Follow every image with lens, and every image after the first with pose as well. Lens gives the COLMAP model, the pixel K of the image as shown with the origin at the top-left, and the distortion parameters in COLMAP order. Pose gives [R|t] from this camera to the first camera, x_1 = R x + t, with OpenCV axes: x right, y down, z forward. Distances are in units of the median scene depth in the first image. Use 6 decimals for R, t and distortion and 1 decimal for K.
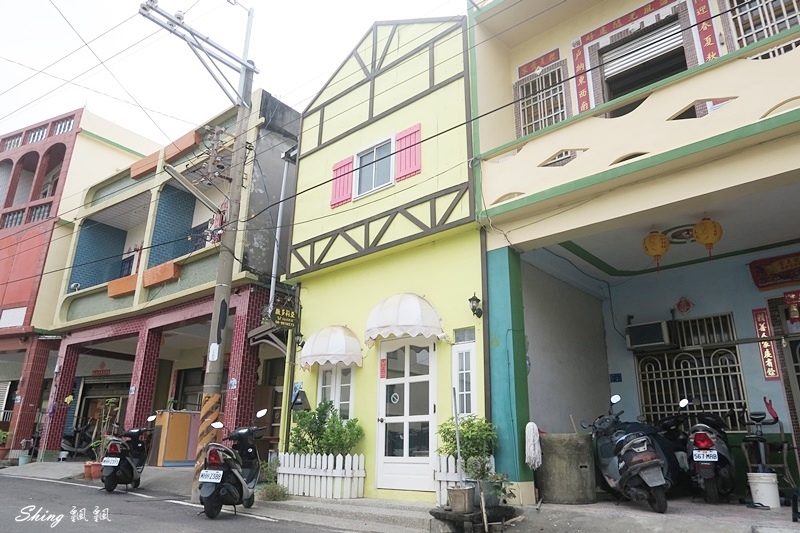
lens RADIAL K [[555.0, 0, 399.5], [0, 555.0, 264.9], [0, 0, 1]] dist [-0.028119, 0.000568]
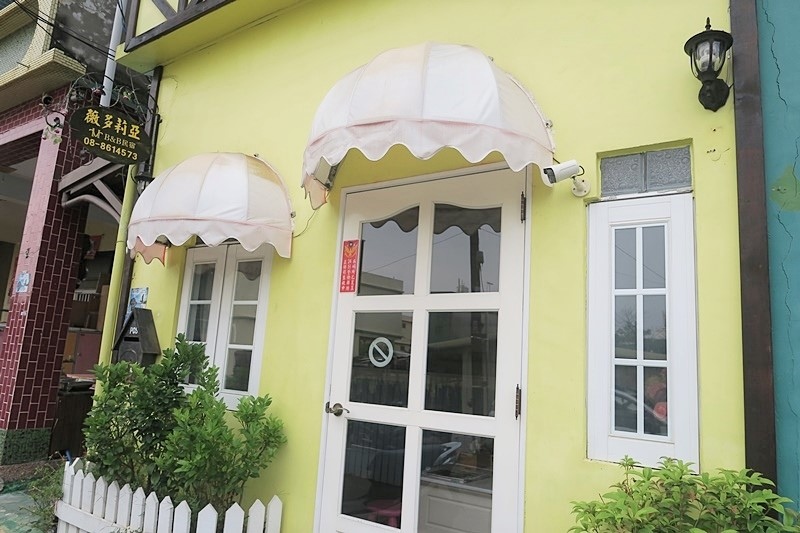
lens RADIAL K [[555.0, 0, 401.0], [0, 555.0, 268.0], [0, 0, 1]] dist [-0.028119, 0.000568]
pose [[0.990546, 0.066526, 0.119974, -0.039467], [-0.085356, 0.983524, 0.159360, 0.128075], [-0.107396, -0.168094, 0.979903, 0.645631]]
